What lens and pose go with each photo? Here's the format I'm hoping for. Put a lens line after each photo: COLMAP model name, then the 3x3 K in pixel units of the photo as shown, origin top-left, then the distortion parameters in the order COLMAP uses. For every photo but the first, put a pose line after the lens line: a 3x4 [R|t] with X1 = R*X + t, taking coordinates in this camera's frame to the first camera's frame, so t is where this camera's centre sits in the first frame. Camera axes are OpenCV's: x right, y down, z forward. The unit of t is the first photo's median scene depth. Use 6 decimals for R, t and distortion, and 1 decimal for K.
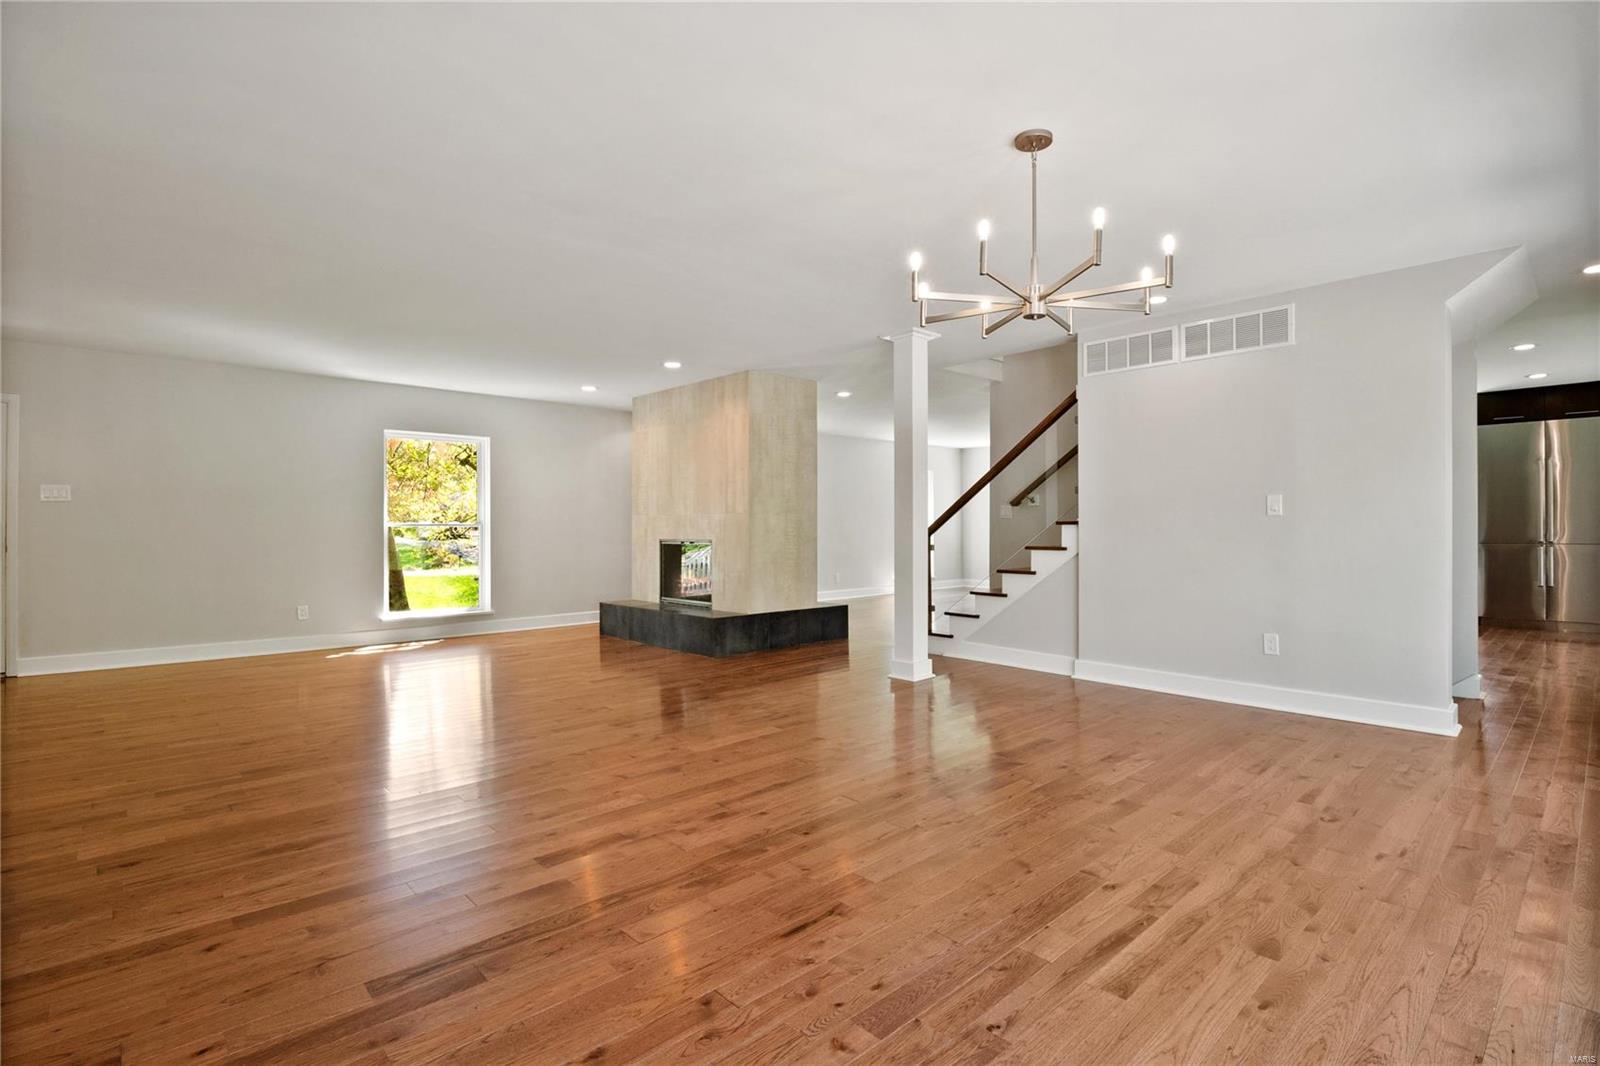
lens RADIAL K [[753.2, 0, 800.0], [0, 753.2, 533.0], [0, 0, 1]] dist [-0.010864, -0.000290]
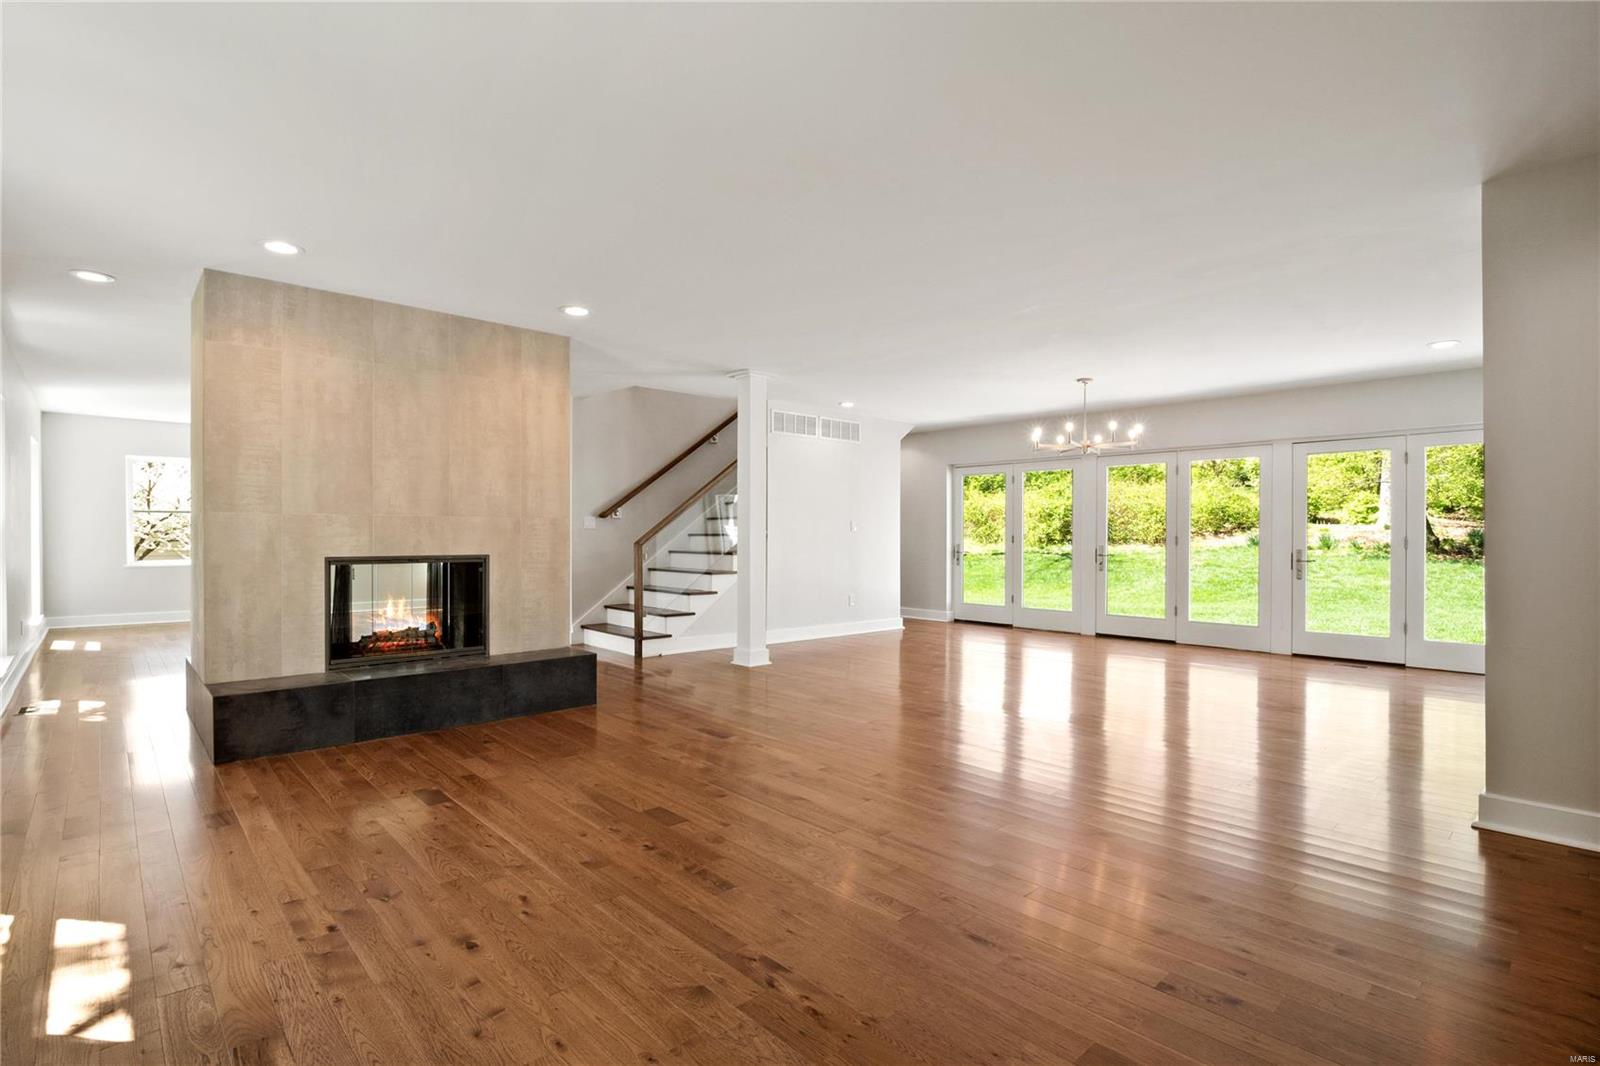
lens RADIAL K [[770.7, 0, 788.2], [0, 770.7, 550.5], [0, 0, 1]] dist [-0.000825, -0.000474]
pose [[0.012311, -0.009319, 0.999881, -0.928533], [0.010640, 0.999901, 0.009189, 0.002946], [-0.999868, 0.010526, 0.012408, 0.809365]]
